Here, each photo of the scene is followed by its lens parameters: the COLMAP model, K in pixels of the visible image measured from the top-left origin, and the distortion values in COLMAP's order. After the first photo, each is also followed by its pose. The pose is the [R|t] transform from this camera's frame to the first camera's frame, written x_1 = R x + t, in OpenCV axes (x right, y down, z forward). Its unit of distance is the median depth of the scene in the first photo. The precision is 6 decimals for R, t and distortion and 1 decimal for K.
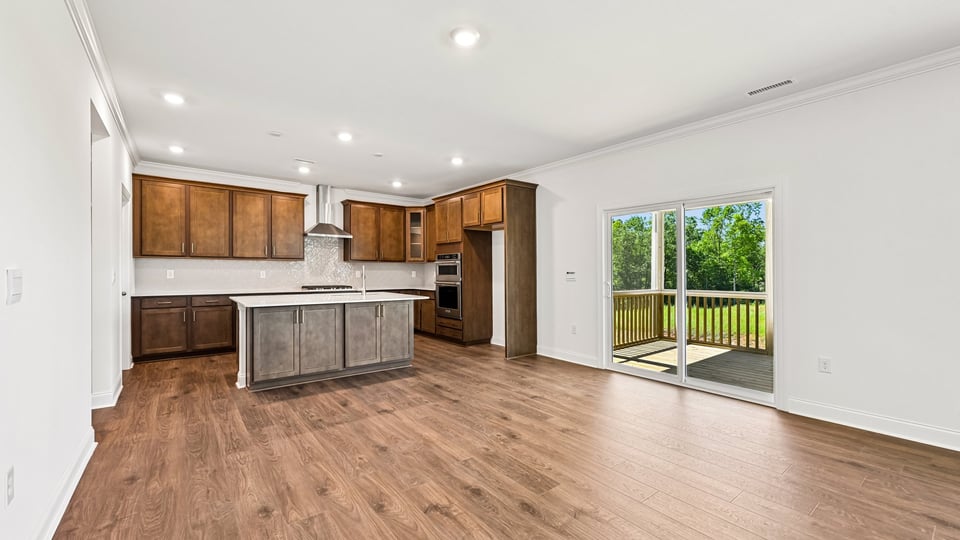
lens RADIAL K [[400.7, 0, 478.1], [0, 400.7, 275.6], [0, 0, 1]] dist [0.001090, 0.001630]
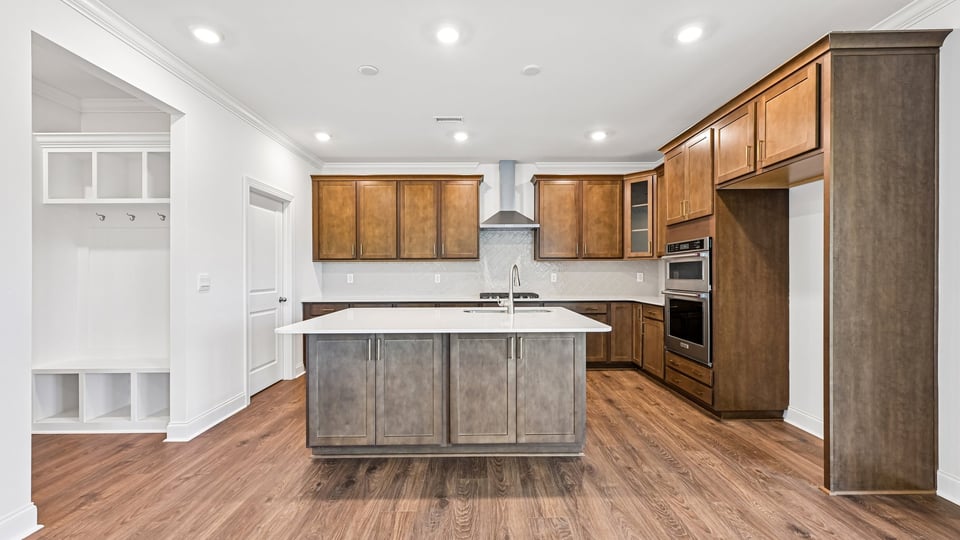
lens RADIAL K [[400.7, 0, 473.6], [0, 400.7, 284.0], [0, 0, 1]] dist [0.001090, 0.001630]
pose [[0.795368, 0.006640, -0.606090, 0.029384], [0.001417, 0.999917, 0.012813, -0.003387], [0.606125, -0.011050, 0.795293, 0.439828]]
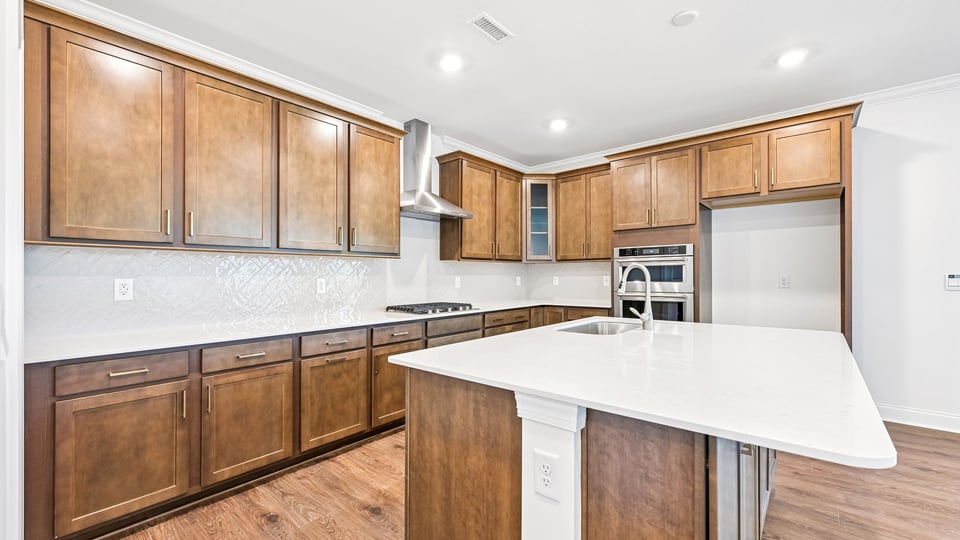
lens RADIAL K [[400.7, 0, 473.6], [0, 400.7, 271.5], [0, 0, 1]] dist [0.001090, 0.001630]
pose [[0.971347, -0.009997, 0.237457, -0.537492], [0.016324, 0.999562, -0.024695, -0.006892], [-0.237106, 0.027864, 0.971084, 0.548558]]
